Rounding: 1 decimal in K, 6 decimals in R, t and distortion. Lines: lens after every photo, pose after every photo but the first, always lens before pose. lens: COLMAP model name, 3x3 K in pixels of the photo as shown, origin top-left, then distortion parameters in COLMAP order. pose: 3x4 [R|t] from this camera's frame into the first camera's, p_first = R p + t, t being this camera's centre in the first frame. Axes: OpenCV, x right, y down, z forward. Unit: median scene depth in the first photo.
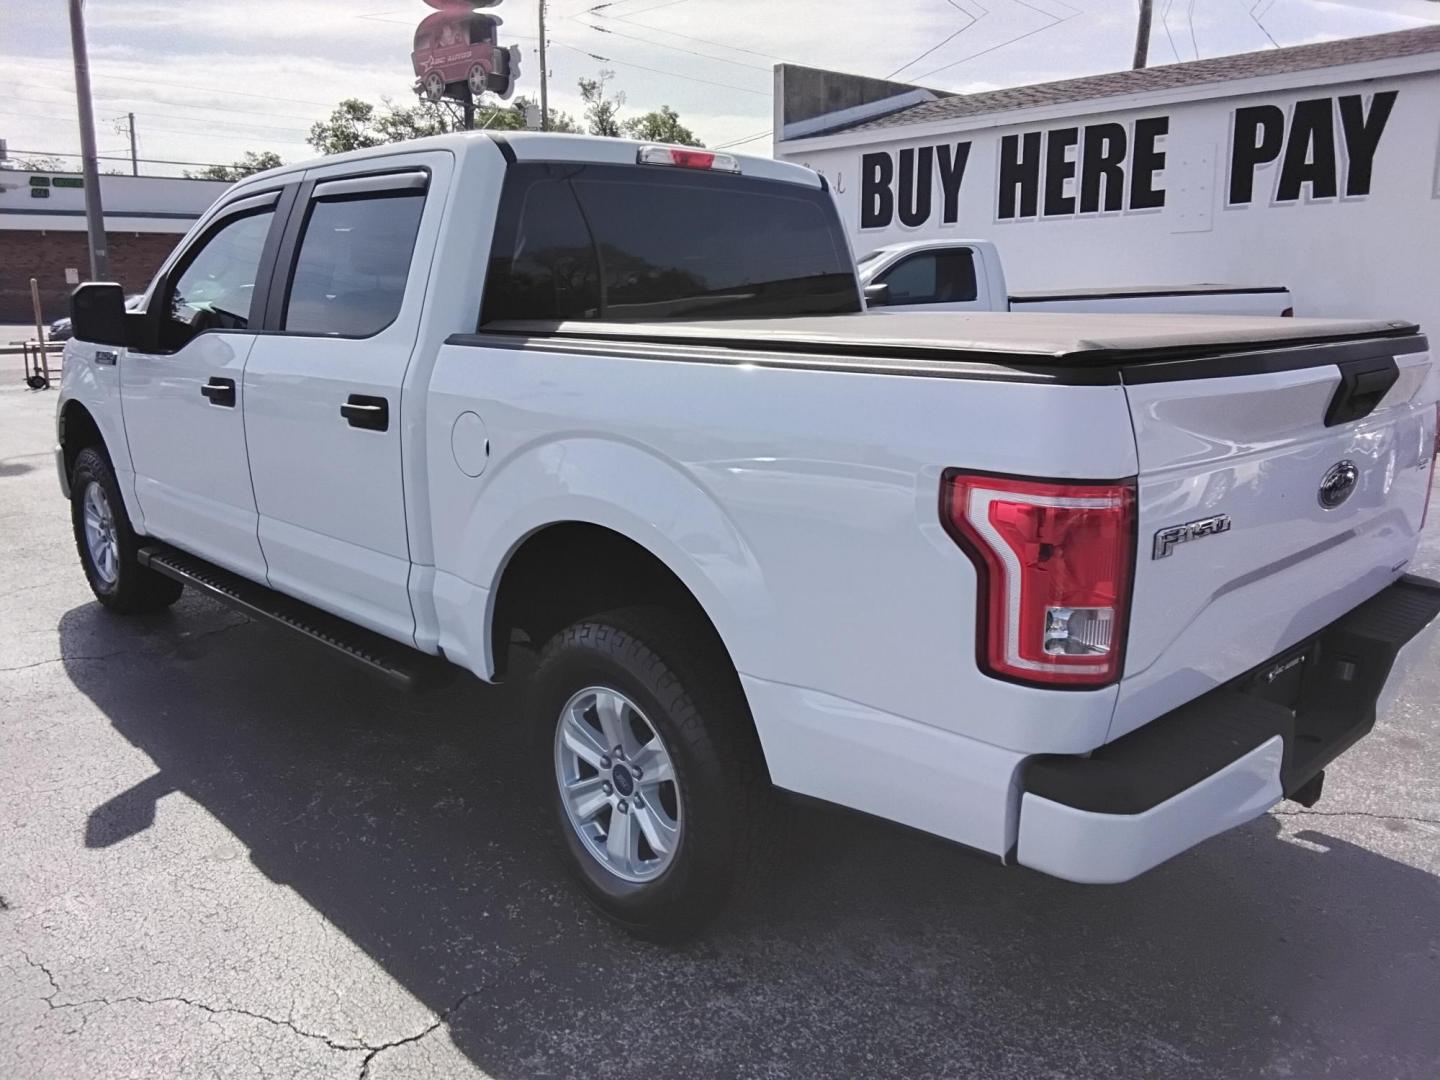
lens RADIAL K [[1129.5, 0, 727.0], [0, 1129.5, 530.6], [0, 0, 1]] dist [0.085285, -0.108411]
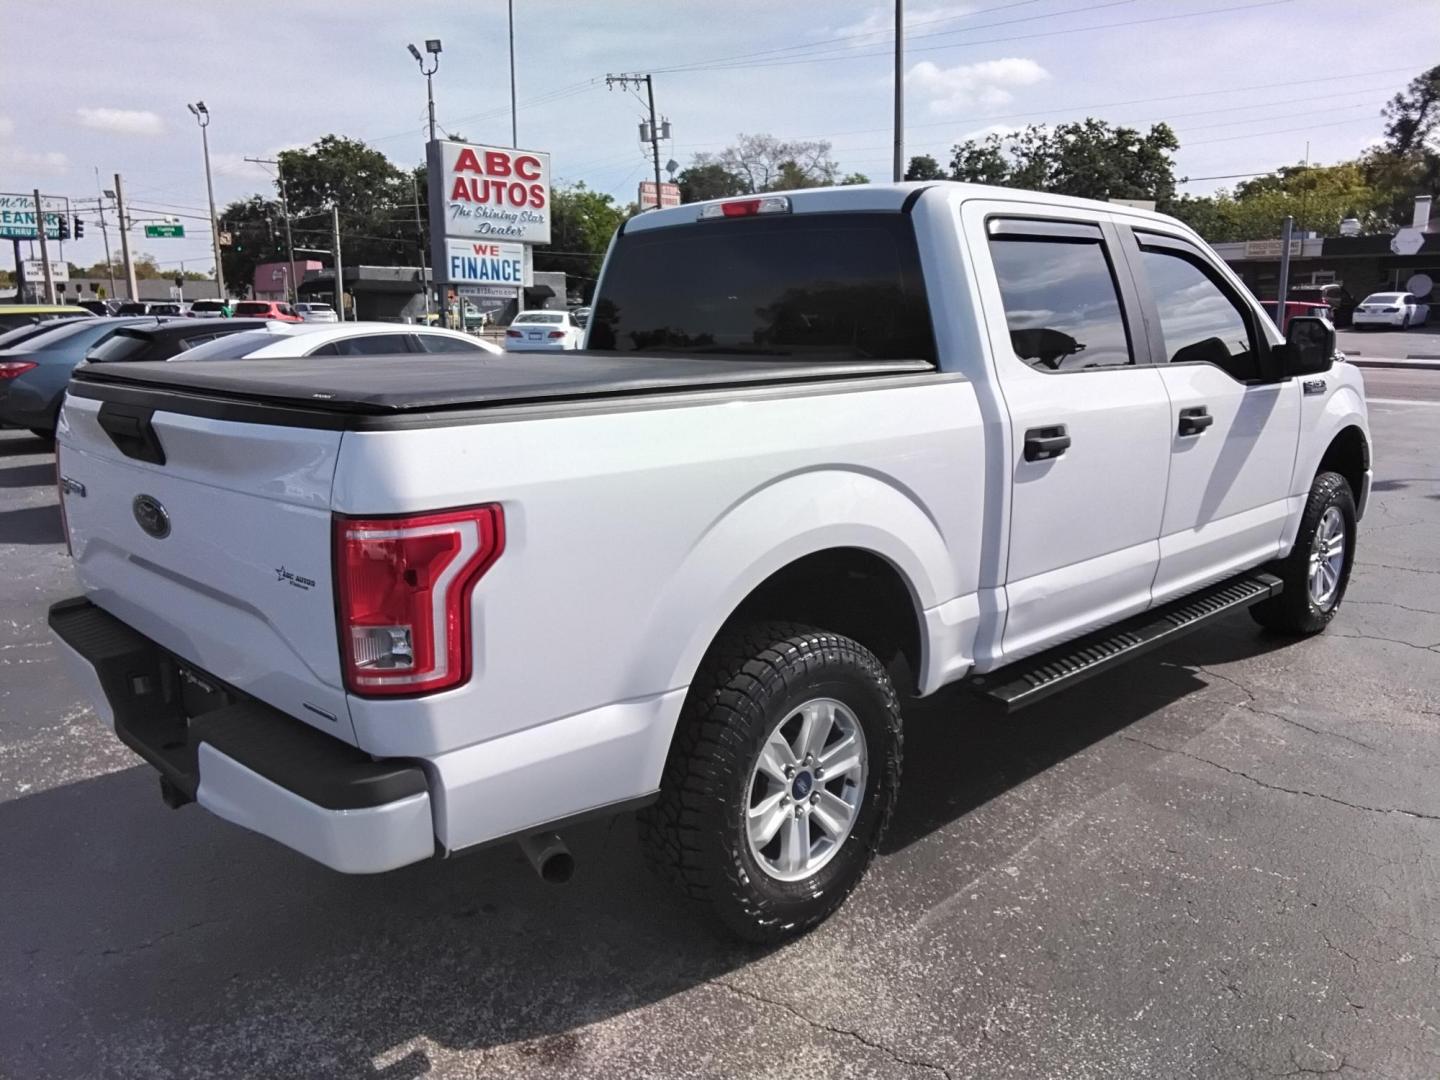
lens RADIAL K [[1129.5, 0, 706.6], [0, 1129.5, 543.2], [0, 0, 1]] dist [0.085285, -0.108411]
pose [[-0.017412, 0.203970, -0.978822, 0.190172], [-0.204807, 0.957485, 0.203167, -0.041502], [0.978647, 0.204008, 0.025103, 0.178356]]
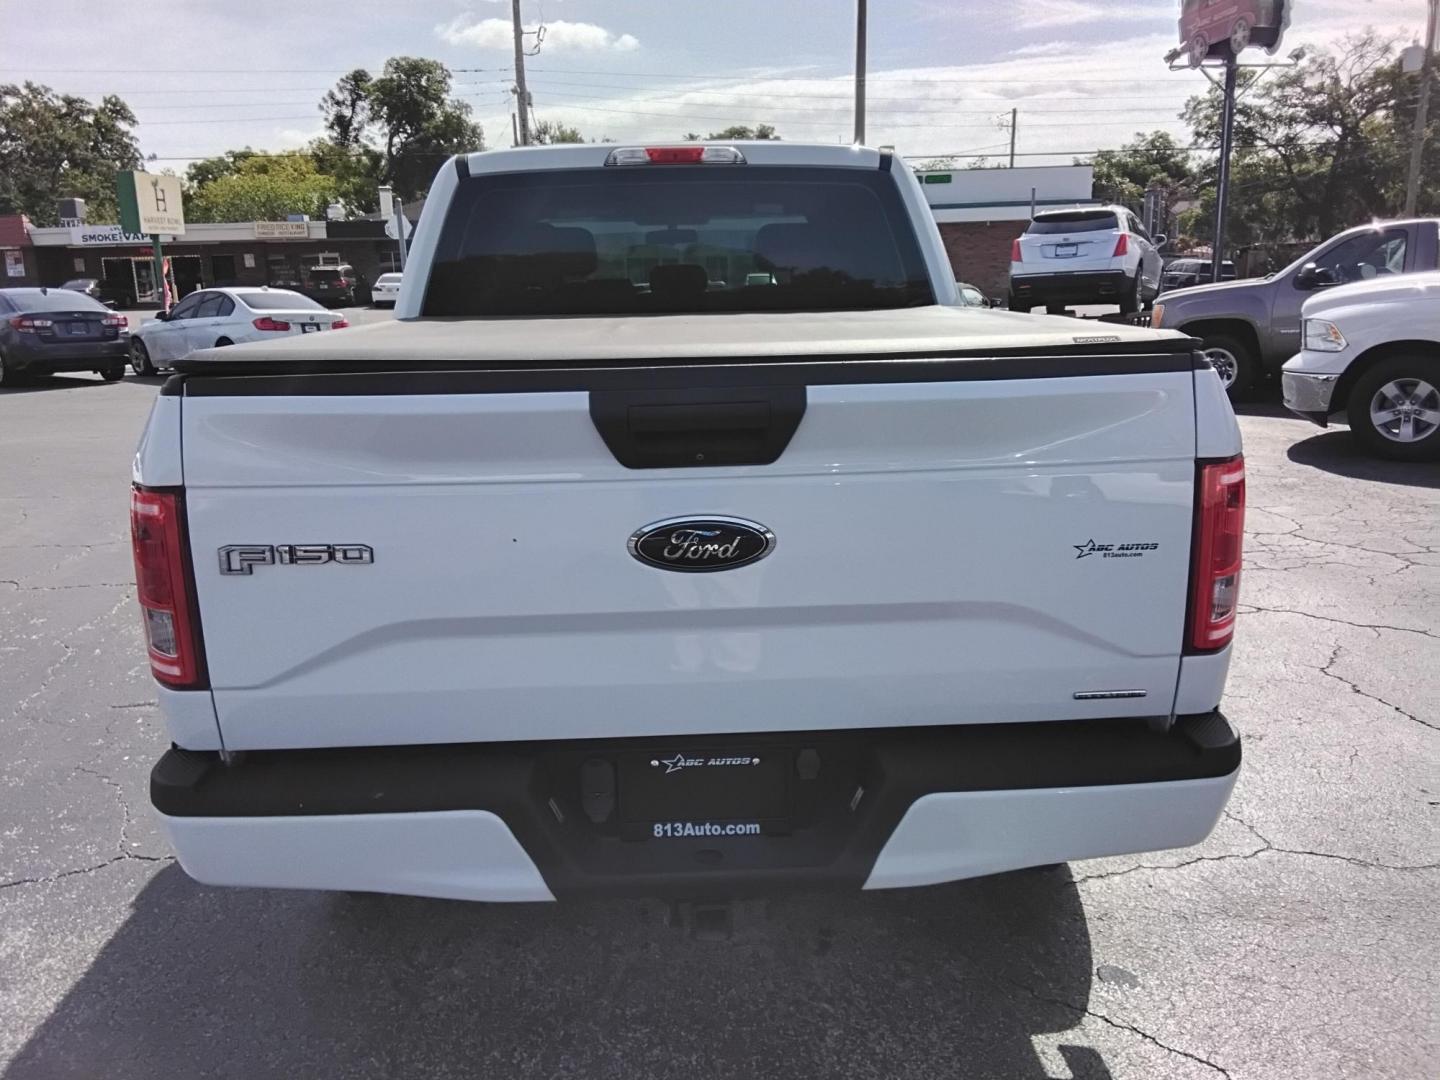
lens RADIAL K [[1129.5, 0, 716.2], [0, 1129.5, 536.7], [0, 0, 1]] dist [0.085285, -0.108411]
pose [[0.740278, 0.136183, -0.658363, 0.123549], [-0.121245, 0.990256, 0.068505, -0.011743], [0.661277, 0.029111, 0.749576, 0.050137]]
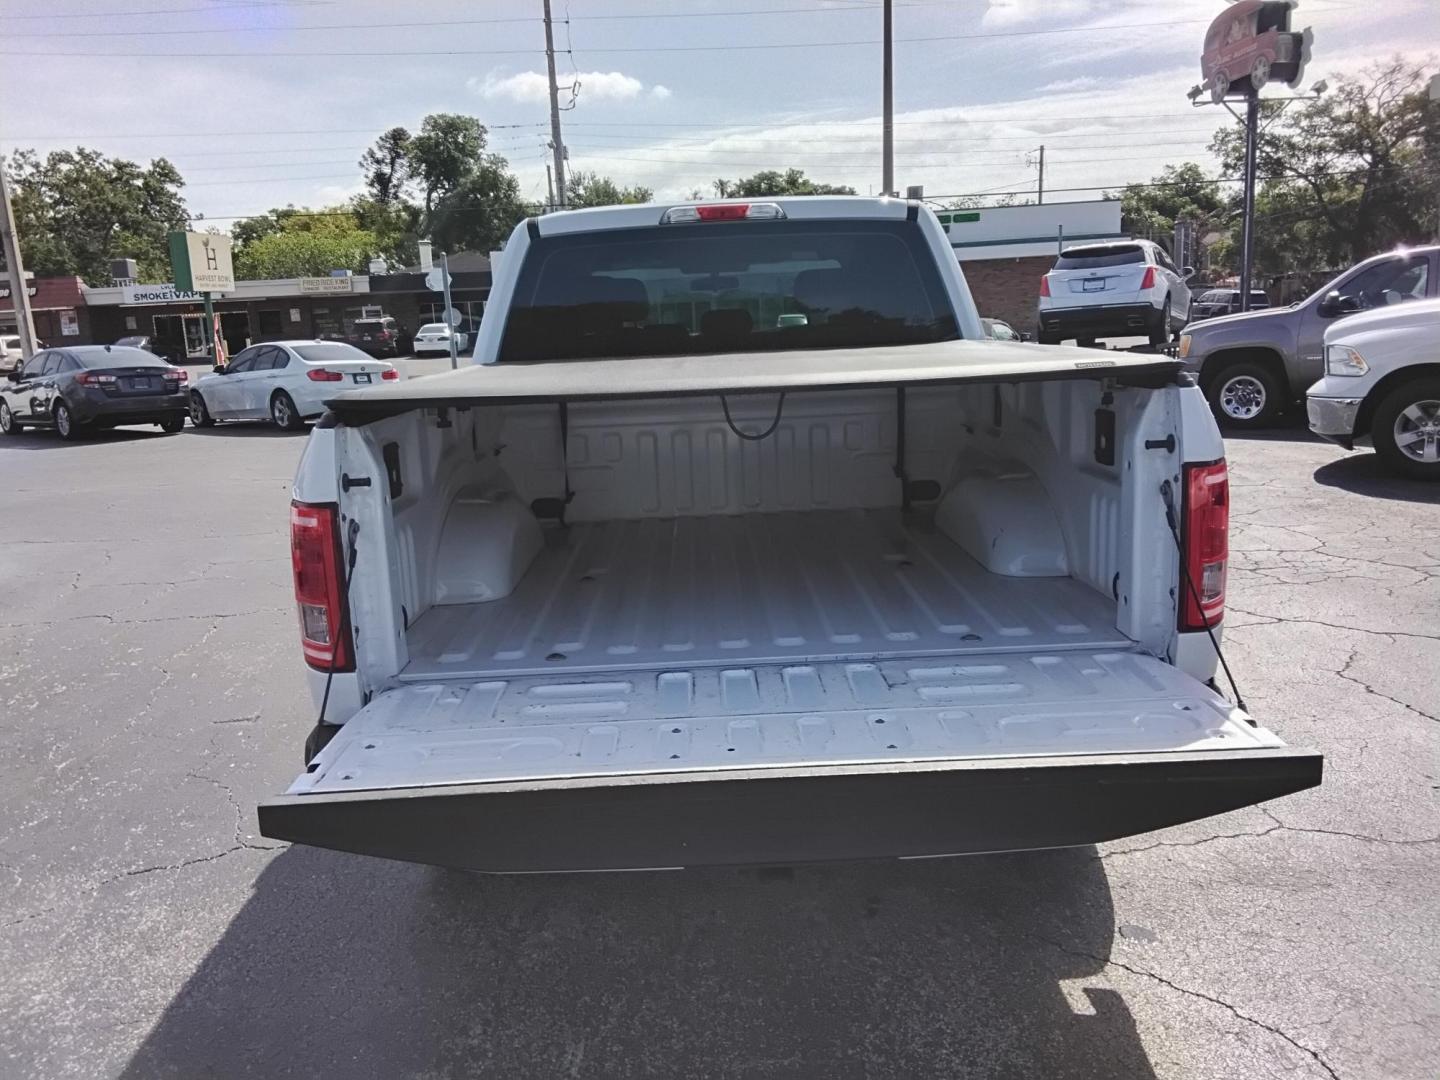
lens RADIAL K [[1129.5, 0, 716.3], [0, 1129.5, 538.3], [0, 0, 1]] dist [0.085285, -0.108411]
pose [[0.721173, 0.099855, -0.685521, 0.134092], [-0.101526, 0.994107, 0.037998, -0.008720], [0.685275, 0.042195, 0.727061, 0.035674]]
